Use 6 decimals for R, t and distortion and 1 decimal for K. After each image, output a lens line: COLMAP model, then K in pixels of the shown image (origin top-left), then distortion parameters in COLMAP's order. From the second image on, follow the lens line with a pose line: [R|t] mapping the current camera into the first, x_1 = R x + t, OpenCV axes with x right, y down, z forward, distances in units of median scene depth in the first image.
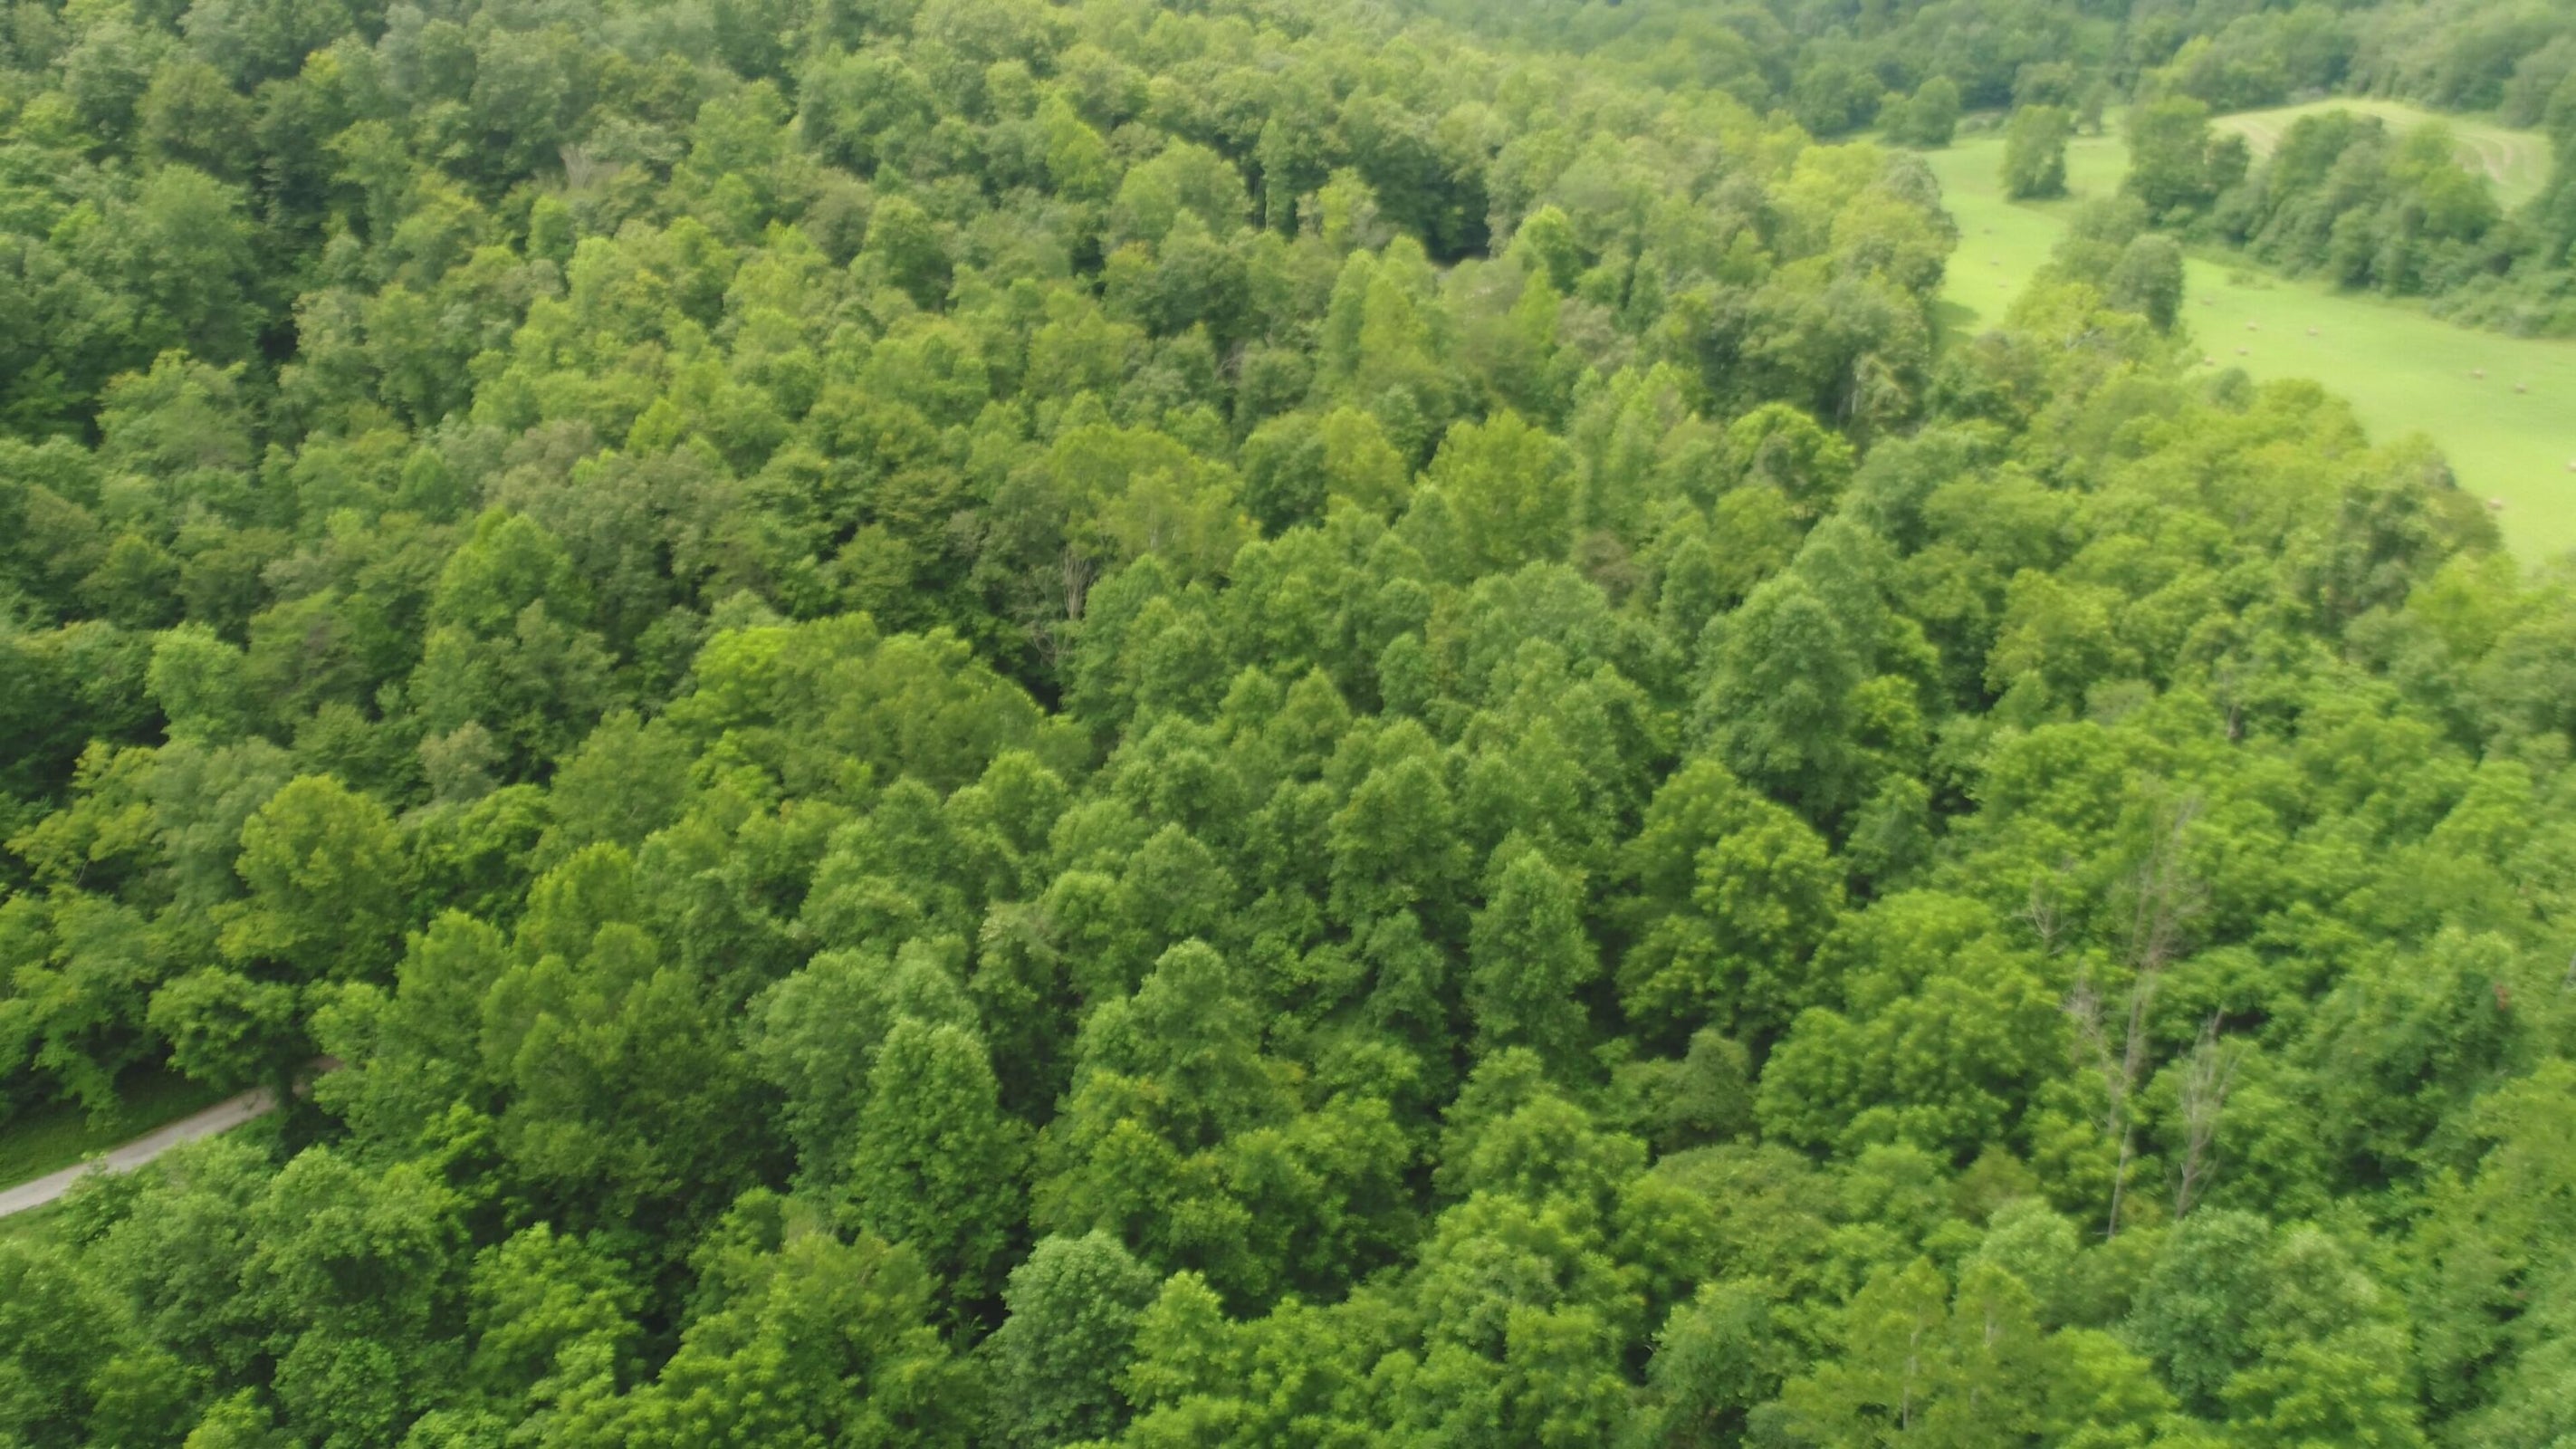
lens RADIAL K [[1788.1, 0, 1288.6], [0, 1788.1, 722.8], [0, 0, 1]] dist [-0.003225, -0.000627]
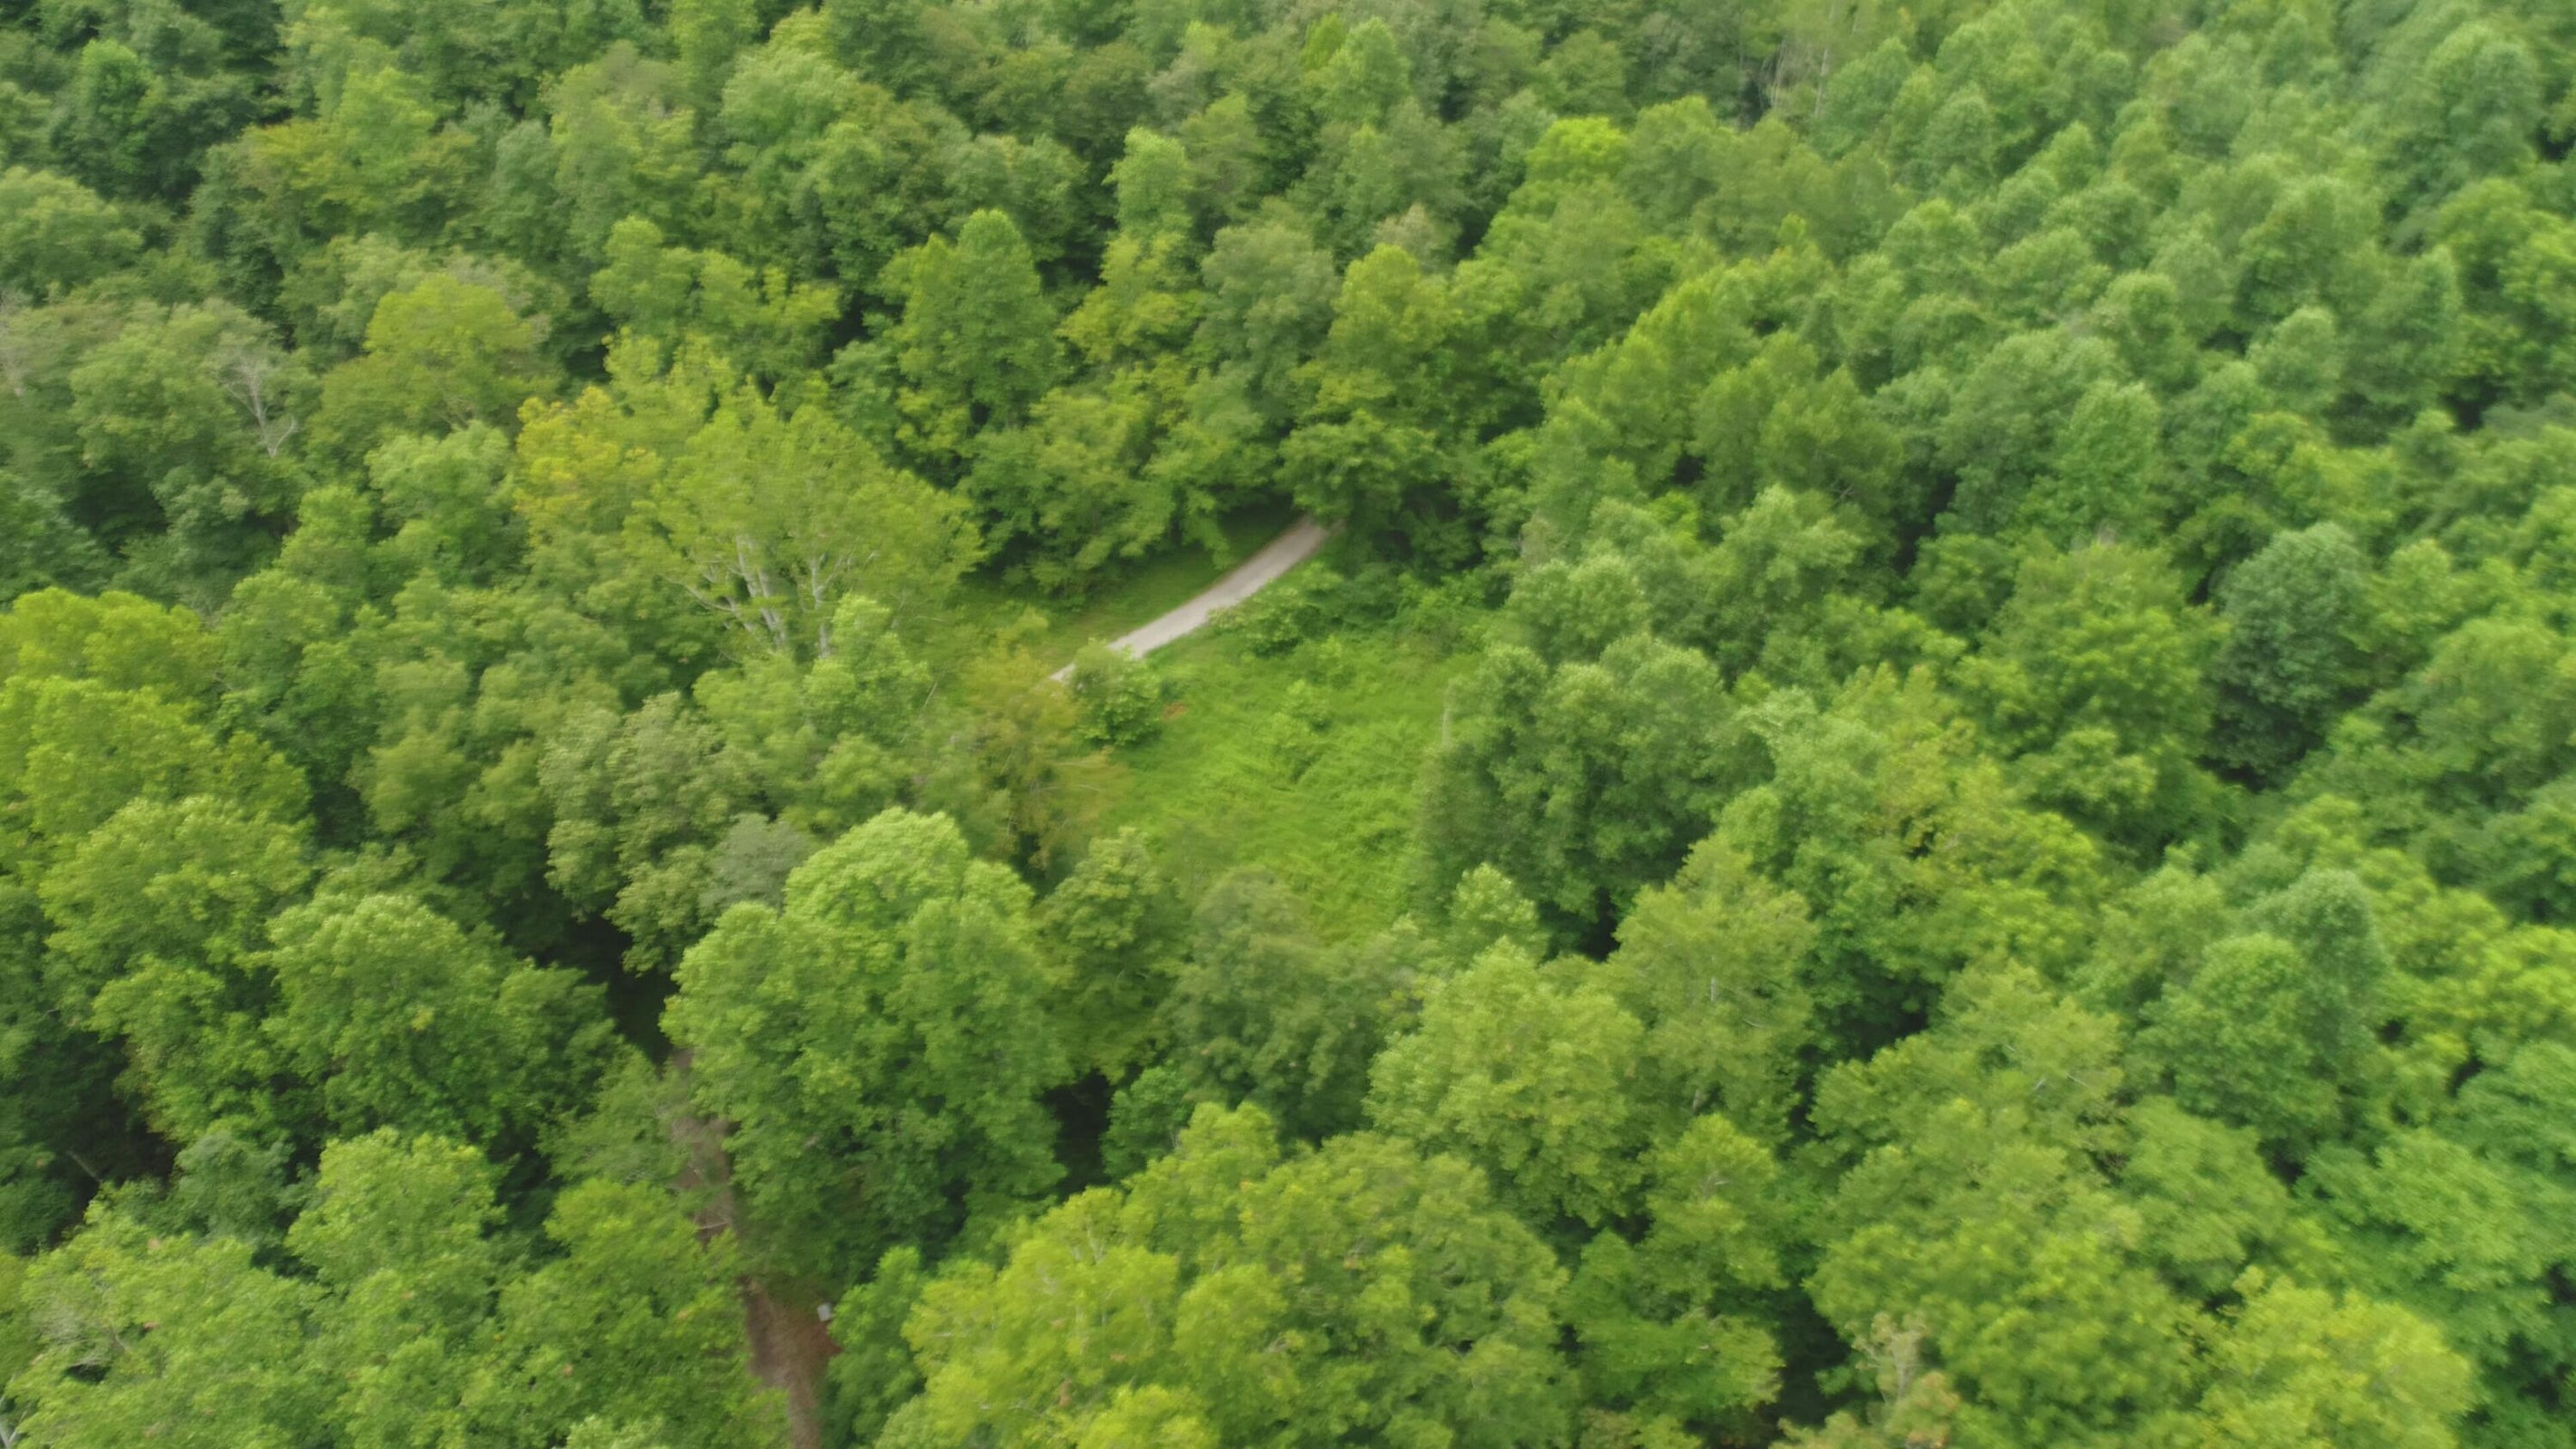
lens RADIAL K [[1788.1, 0, 1296.6], [0, 1788.1, 704.2], [0, 0, 1]] dist [-0.003225, -0.000627]
pose [[0.995937, -0.070849, 0.055580, -0.659568], [0.058174, 0.977359, 0.203433, 0.076134], [-0.068735, -0.199373, 0.977510, -0.163264]]
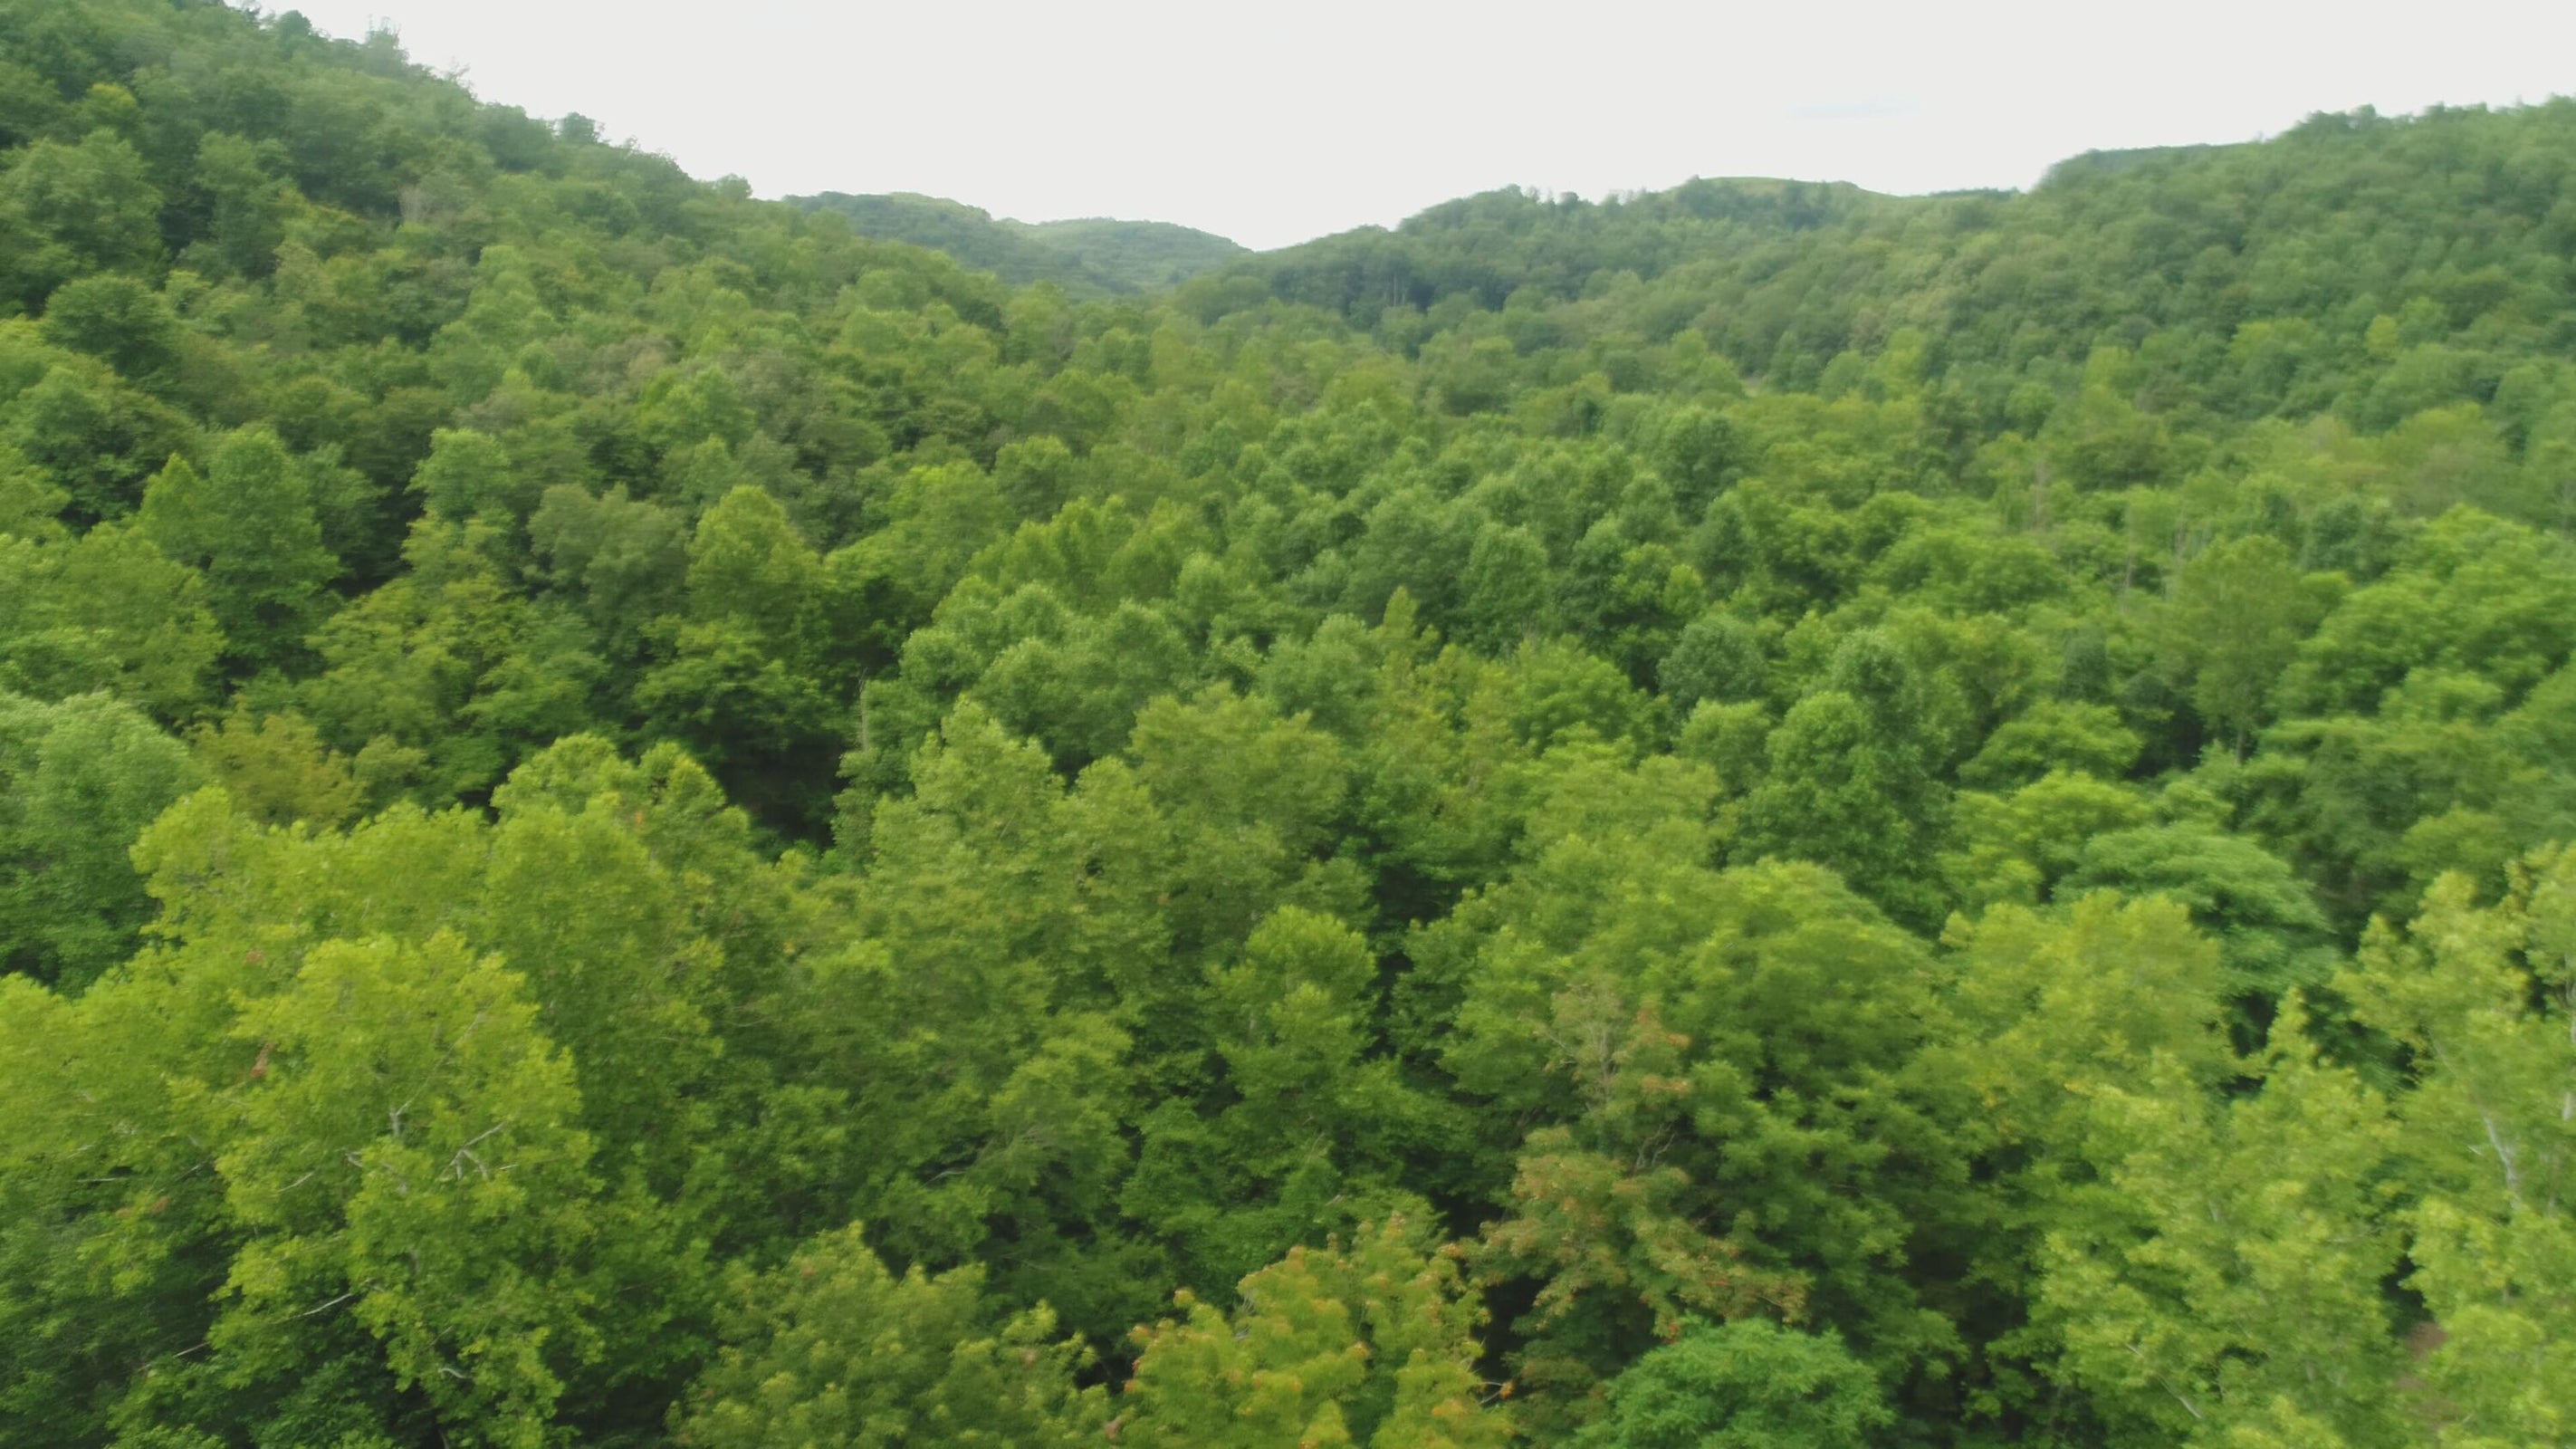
lens RADIAL K [[1788.1, 0, 1280.5], [0, 1788.1, 729.0], [0, 0, 1]] dist [-0.003225, -0.000627]
pose [[0.903907, -0.102895, 0.415169, -0.681870], [0.189804, 0.966326, -0.173750, 0.387072], [-0.383311, 0.235855, 0.892998, -0.019632]]
